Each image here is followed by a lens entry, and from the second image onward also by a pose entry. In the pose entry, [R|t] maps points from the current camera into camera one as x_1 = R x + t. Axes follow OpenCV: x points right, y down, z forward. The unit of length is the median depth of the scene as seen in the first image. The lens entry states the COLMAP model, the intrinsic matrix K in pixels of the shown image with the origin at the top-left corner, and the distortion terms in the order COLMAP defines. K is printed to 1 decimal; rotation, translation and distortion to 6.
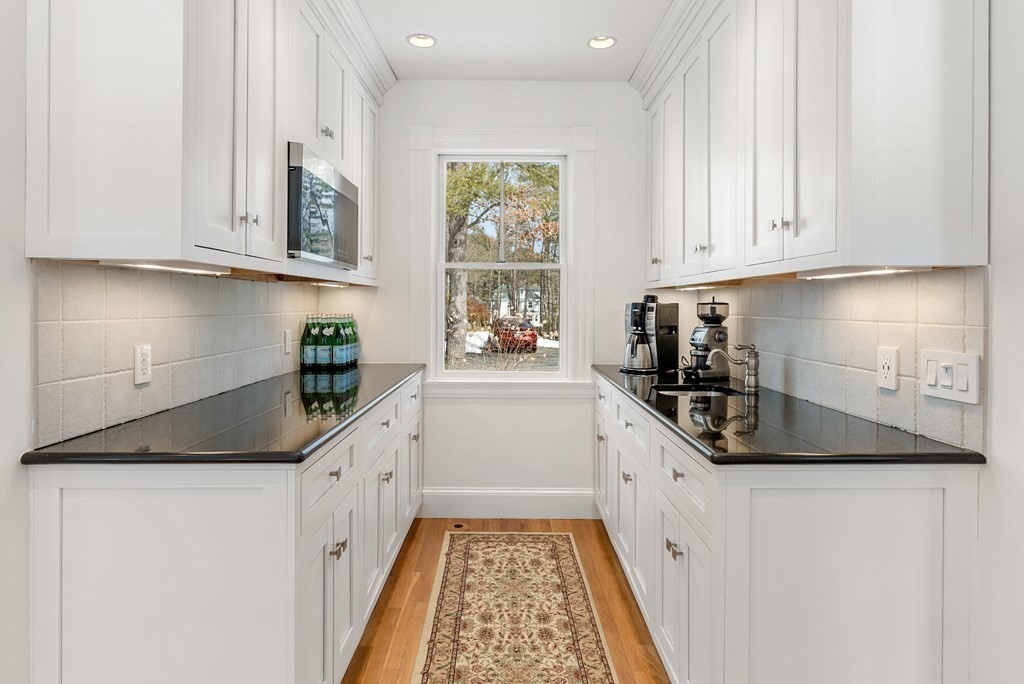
lens RADIAL K [[568.4, 0, 508.1], [0, 568.4, 307.0], [0, 0, 1]] dist [-0.010206, 0.003339]
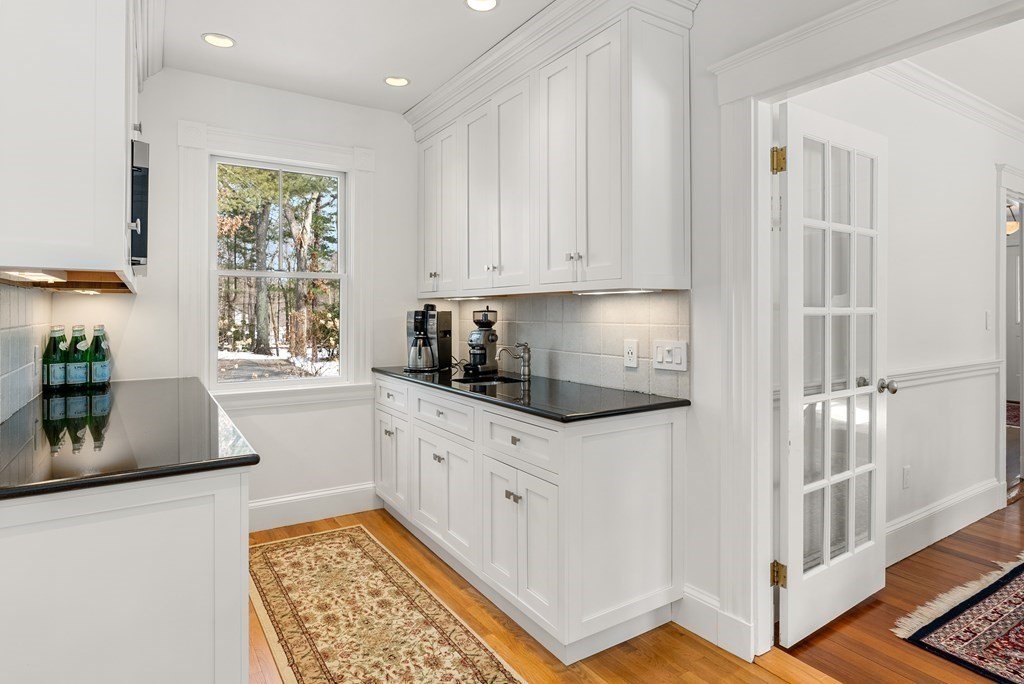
lens RADIAL K [[568.4, 0, 513.4], [0, 568.4, 309.3], [0, 0, 1]] dist [-0.010206, 0.003339]
pose [[0.844110, -0.002963, 0.536161, -0.255256], [0.006454, 0.999968, -0.004634, -0.004422], [-0.536131, 0.007372, 0.844103, -0.080043]]
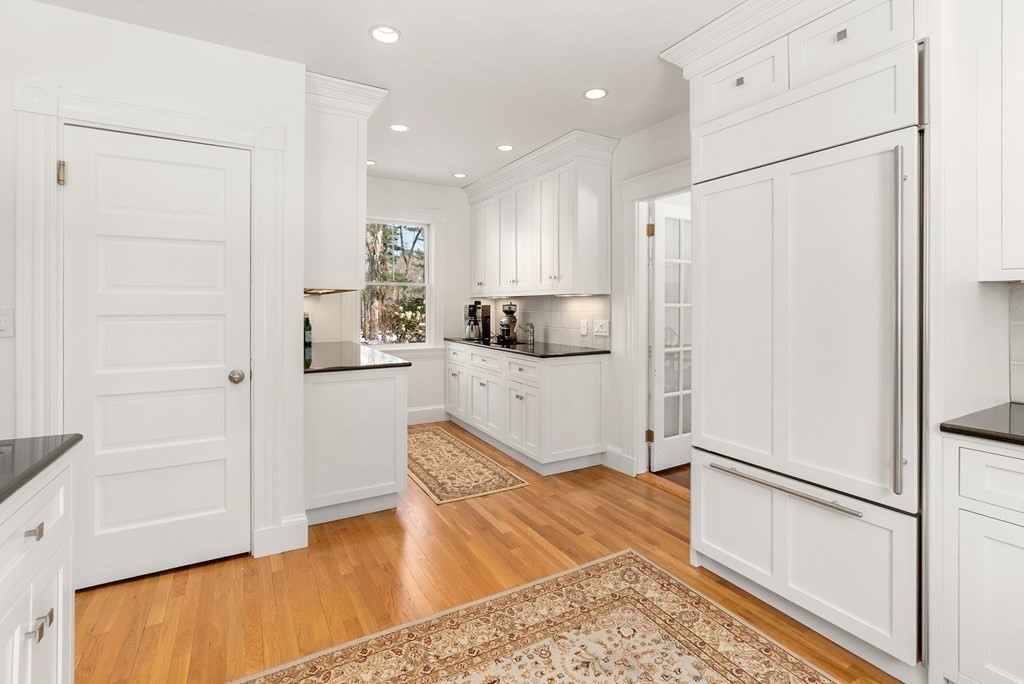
lens RADIAL K [[469.5, 0, 510.6], [0, 469.5, 306.2], [0, 0, 1]] dist [-0.007725, 0.000279]
pose [[0.879559, -0.002194, 0.475786, -0.483389], [0.002704, 0.999996, -0.000386, -0.001571], [-0.475783, 0.001626, 0.879561, -0.563439]]
